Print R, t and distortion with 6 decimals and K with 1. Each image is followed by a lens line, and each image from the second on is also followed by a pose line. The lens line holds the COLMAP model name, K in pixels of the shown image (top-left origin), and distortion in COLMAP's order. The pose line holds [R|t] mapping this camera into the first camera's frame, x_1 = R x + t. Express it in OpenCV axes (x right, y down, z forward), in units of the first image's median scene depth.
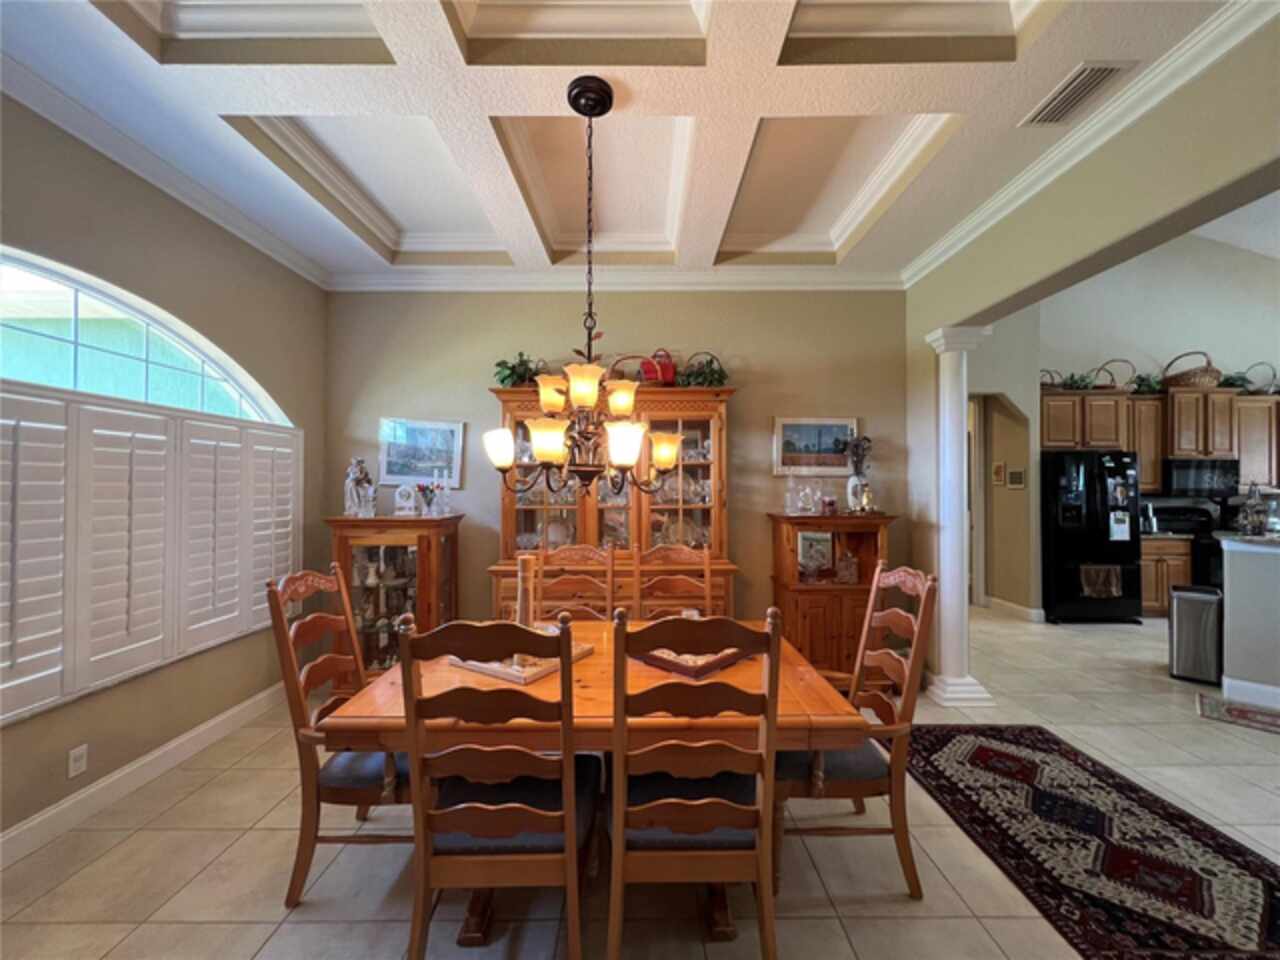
lens RADIAL K [[515.6, 0, 637.6], [0, 515.6, 484.2], [0, 0, 1]] dist [0.001720, 0.000093]
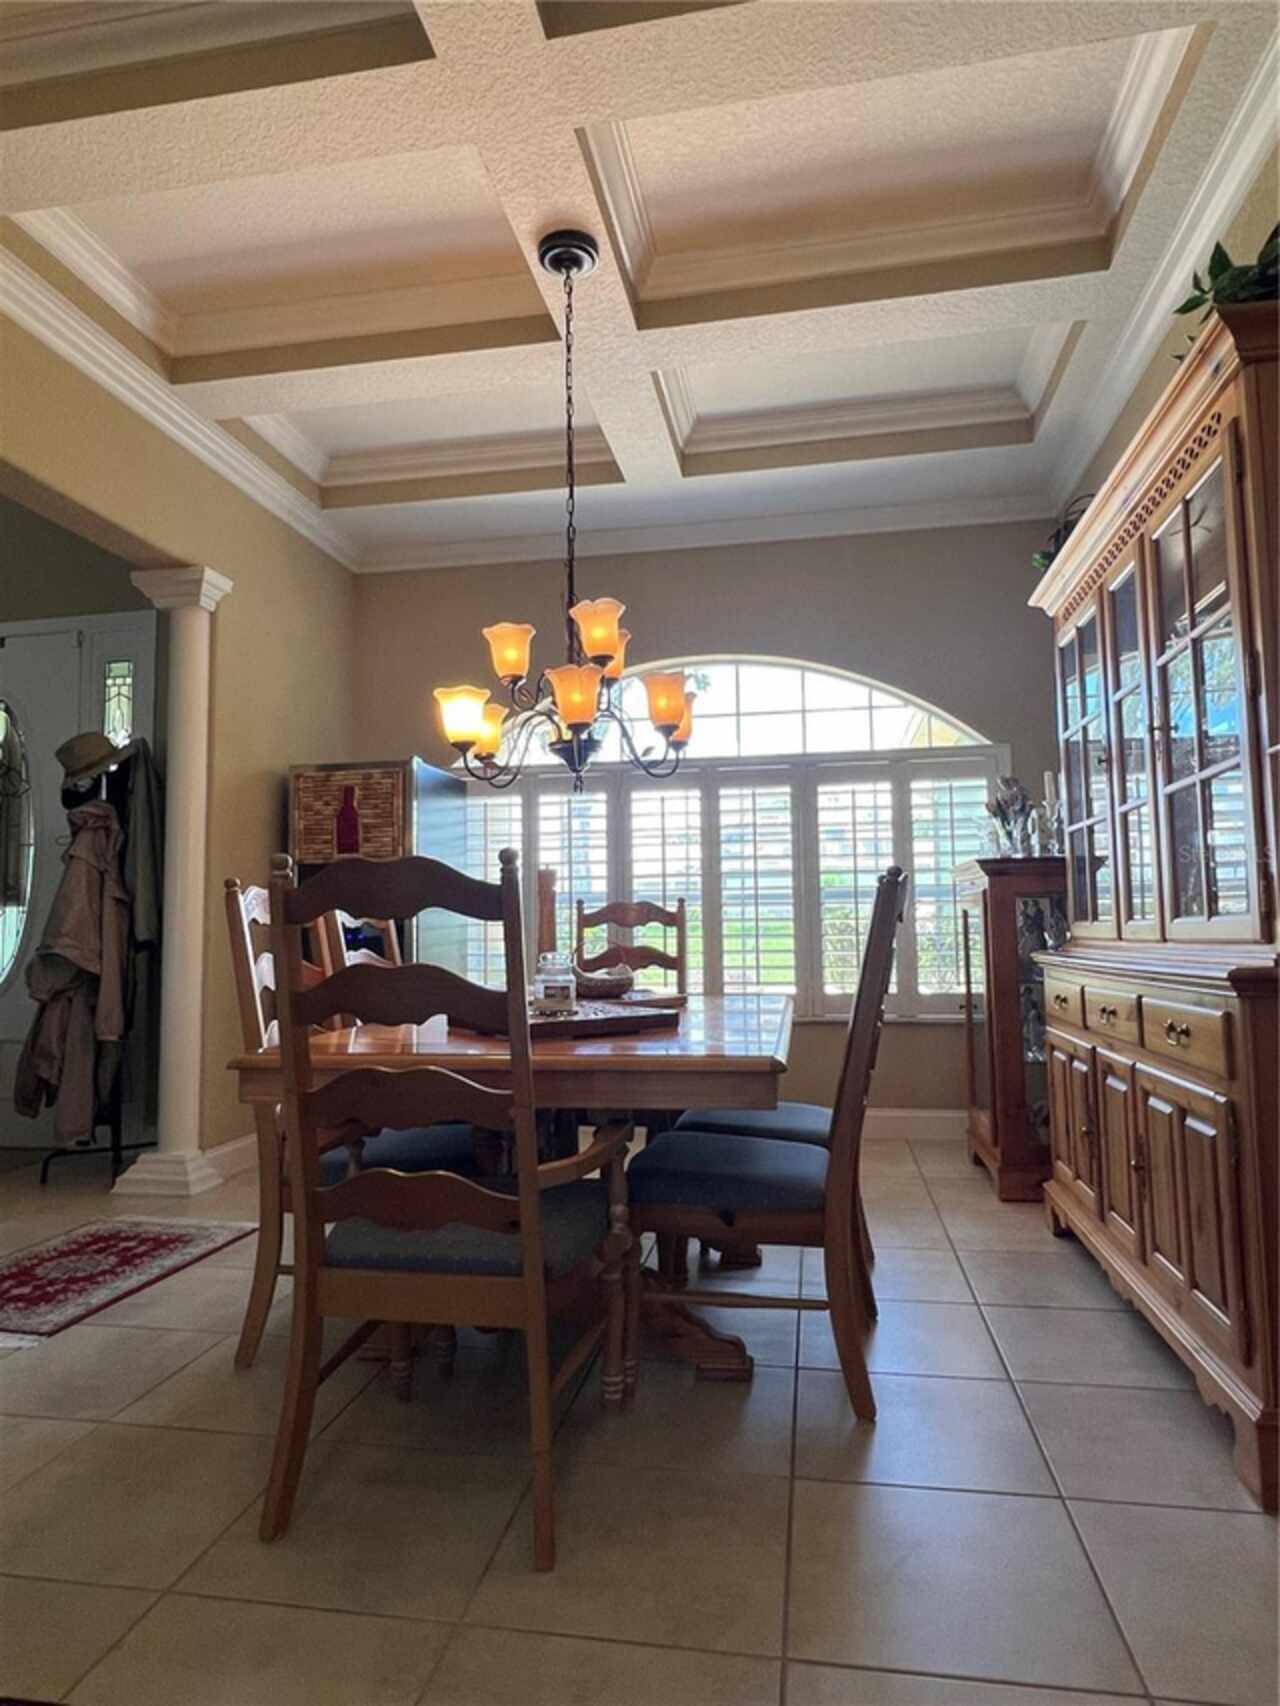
lens RADIAL K [[1012.7, 0, 636.4], [0, 1012.7, 851.8], [0, 0, 1]] dist [0.005435, -0.007504]
pose [[-0.180958, -0.074863, -0.980637, 1.175442], [0.017449, 0.996697, -0.079309, 0.212848], [0.983336, -0.031463, -0.179055, 1.241828]]
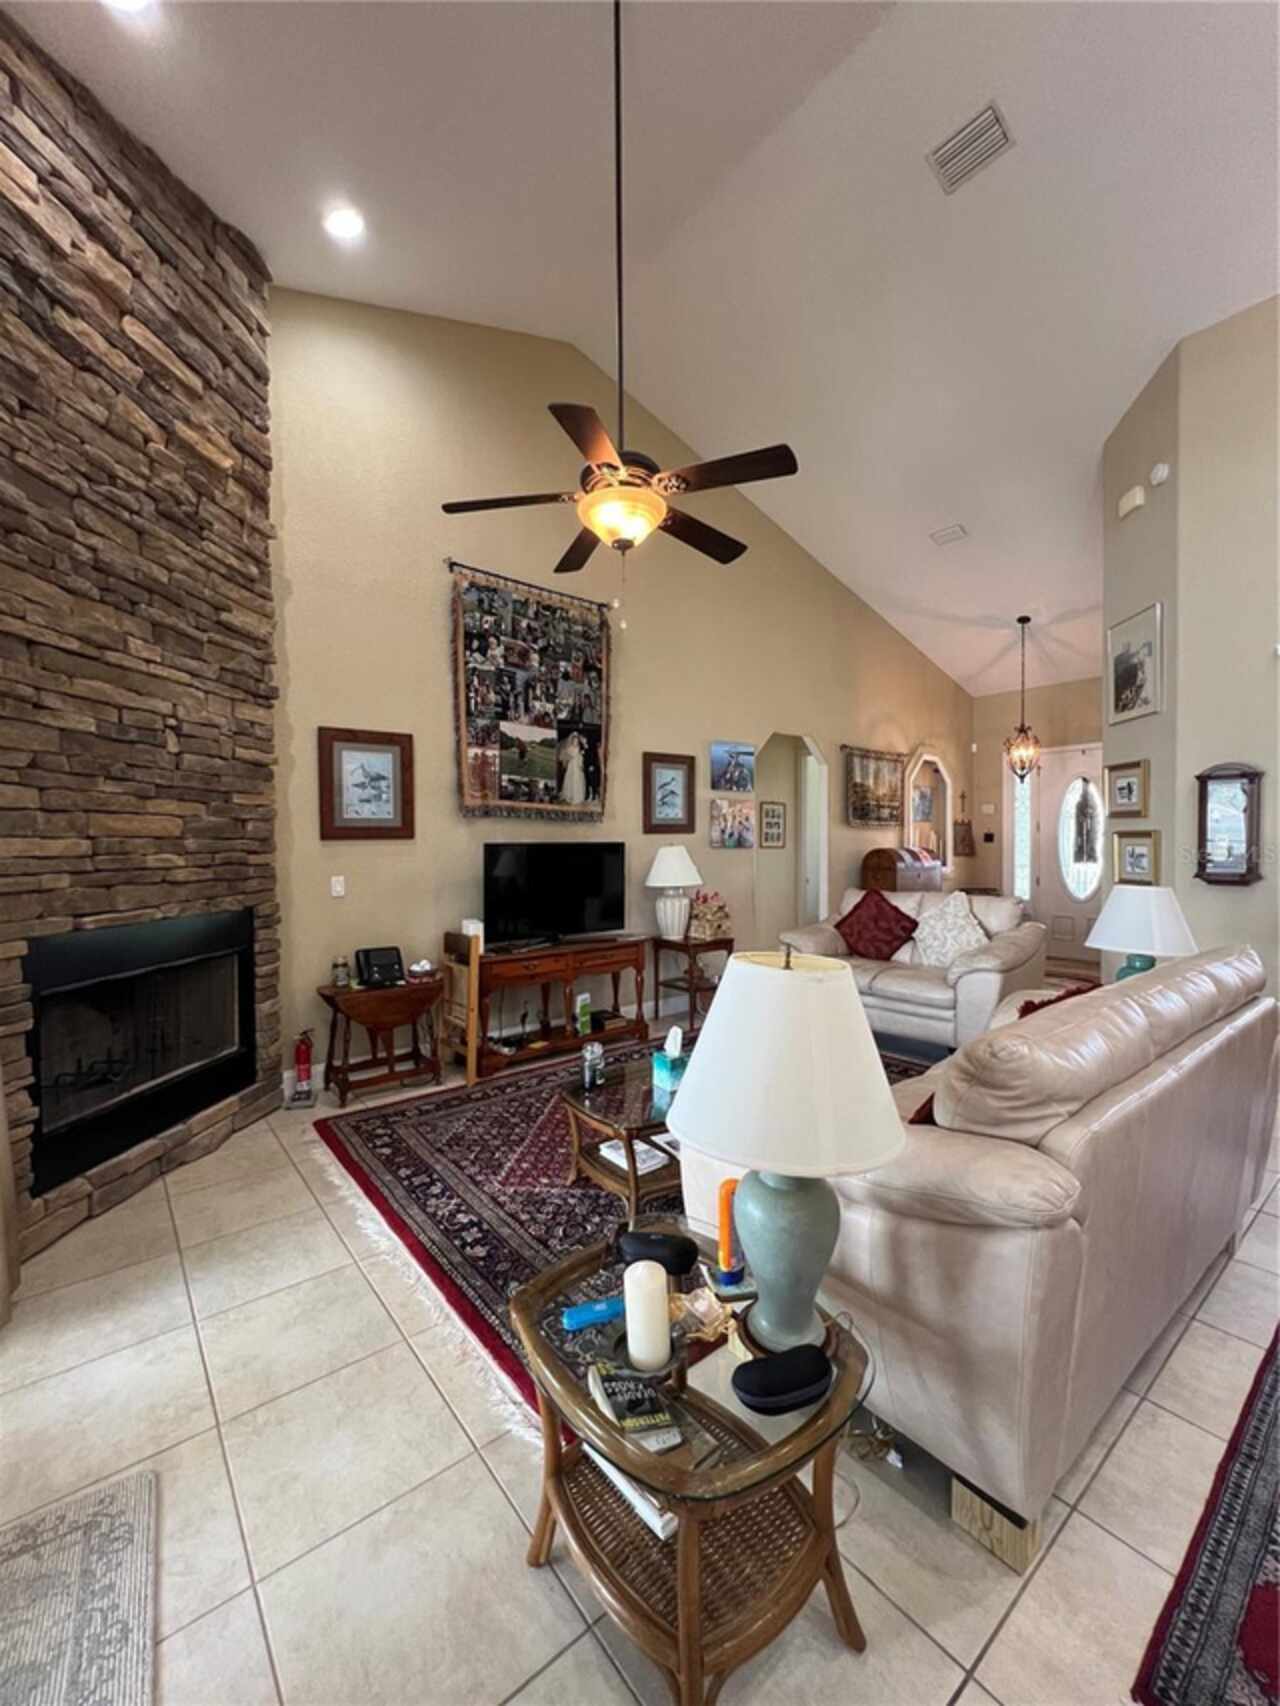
lens RADIAL K [[687.2, 0, 638.5], [0, 687.2, 849.8], [0, 0, 1]] dist [0.001720, 0.000093]
pose [[-0.781745, 0.009037, -0.623533, 3.320483], [0.006847, 0.999959, 0.005909, 0.022708], [0.623561, 0.000350, -0.781775, 0.832258]]
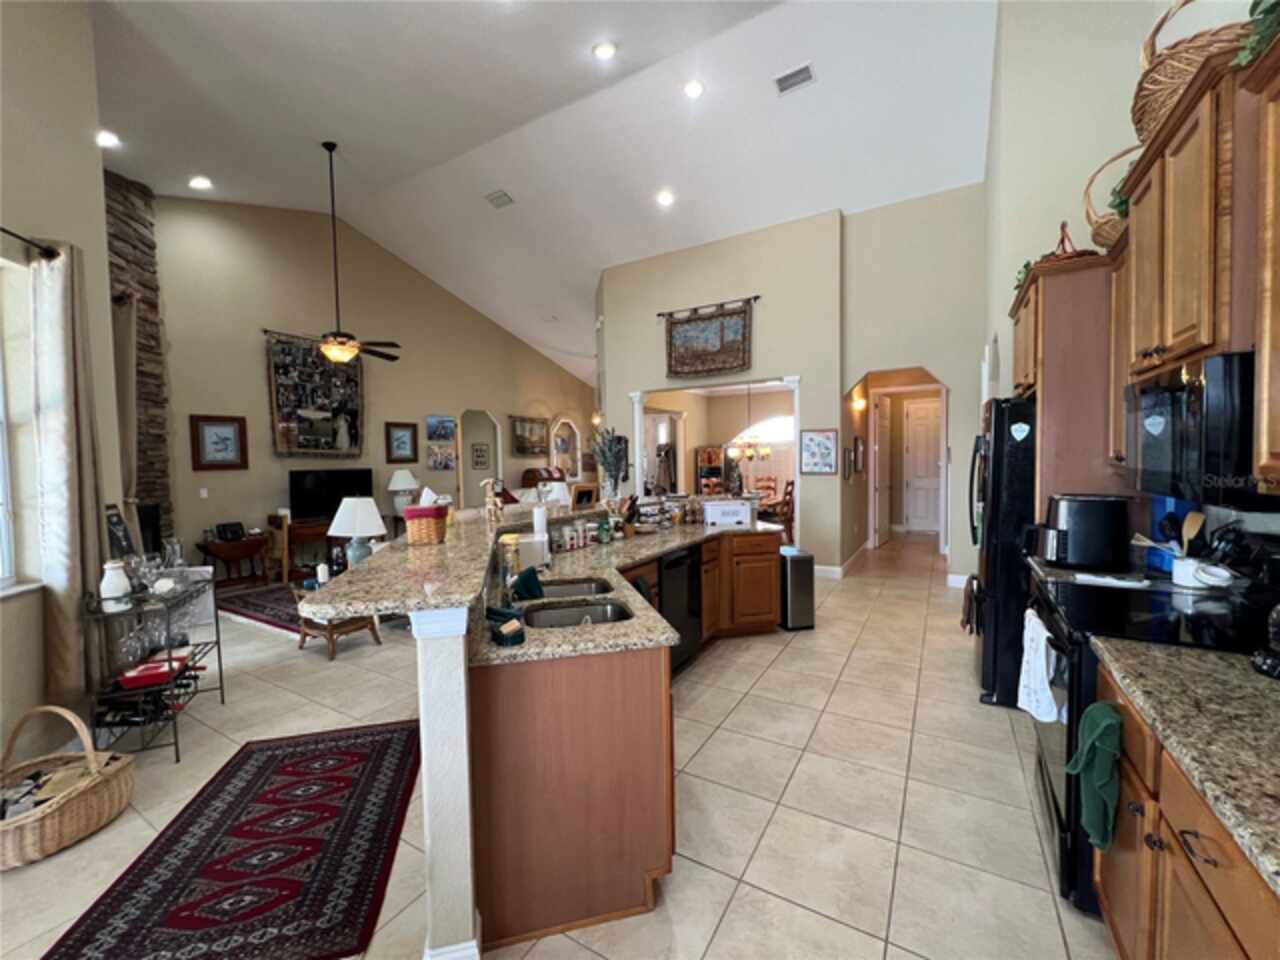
lens RADIAL K [[512.7, 0, 644.0], [0, 512.7, 480.3], [0, 0, 1]] dist [-0.001063, 0.000826]
pose [[-0.509348, 0.041467, -0.859561, 3.957785], [0.019865, 0.999139, 0.036429, 0.001229], [0.860331, 0.001480, -0.509734, 2.321440]]
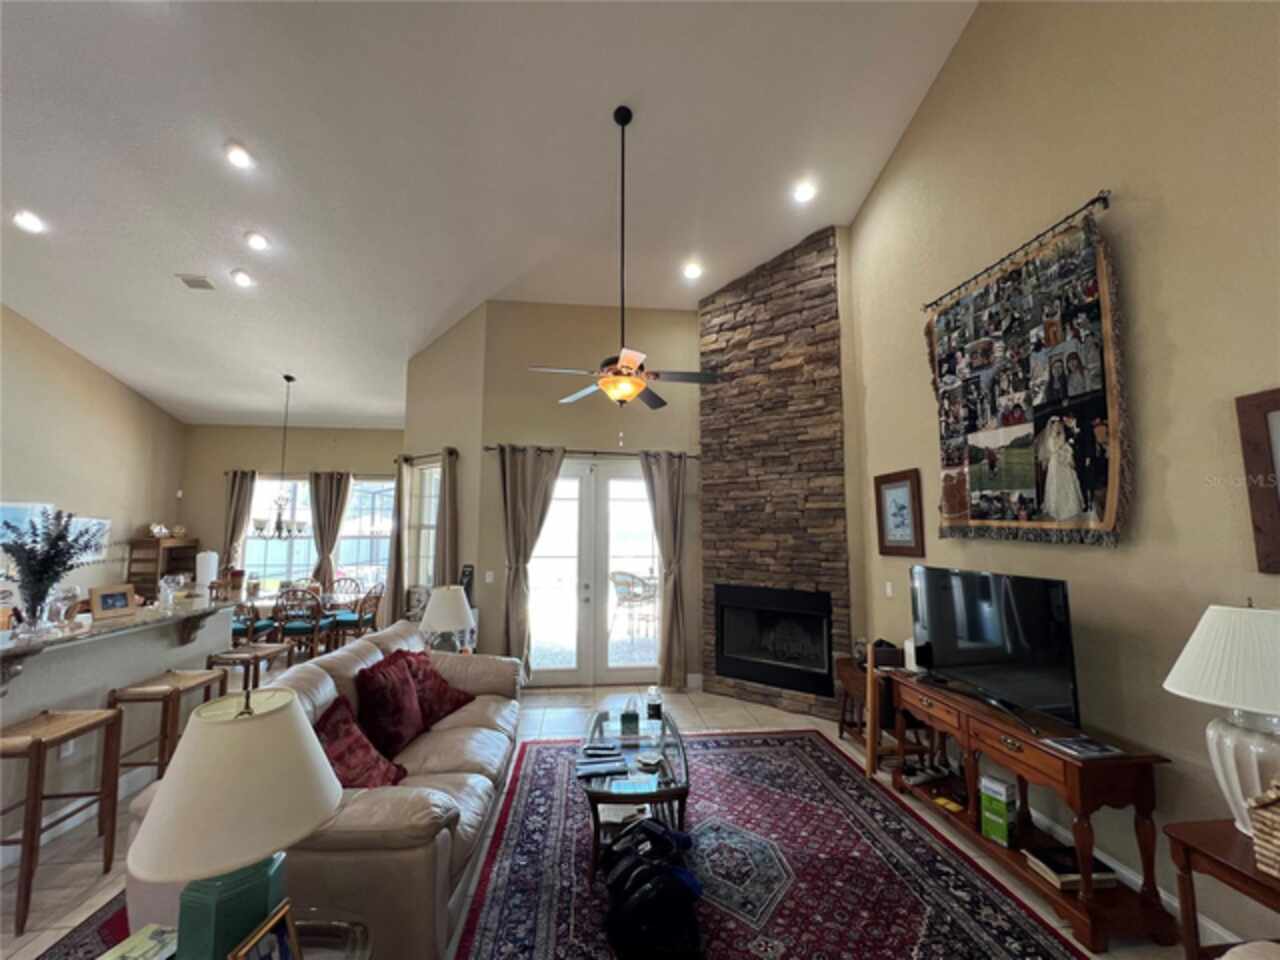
lens RADIAL K [[515.6, 0, 642.0], [0, 515.6, 478.4], [0, 0, 1]] dist [0.001720, 0.000093]
pose [[-0.108976, 0.099537, 0.989048, 1.039045], [-0.006917, 0.994874, -0.100885, -0.081270], [-0.994020, -0.017835, -0.107729, 0.018679]]
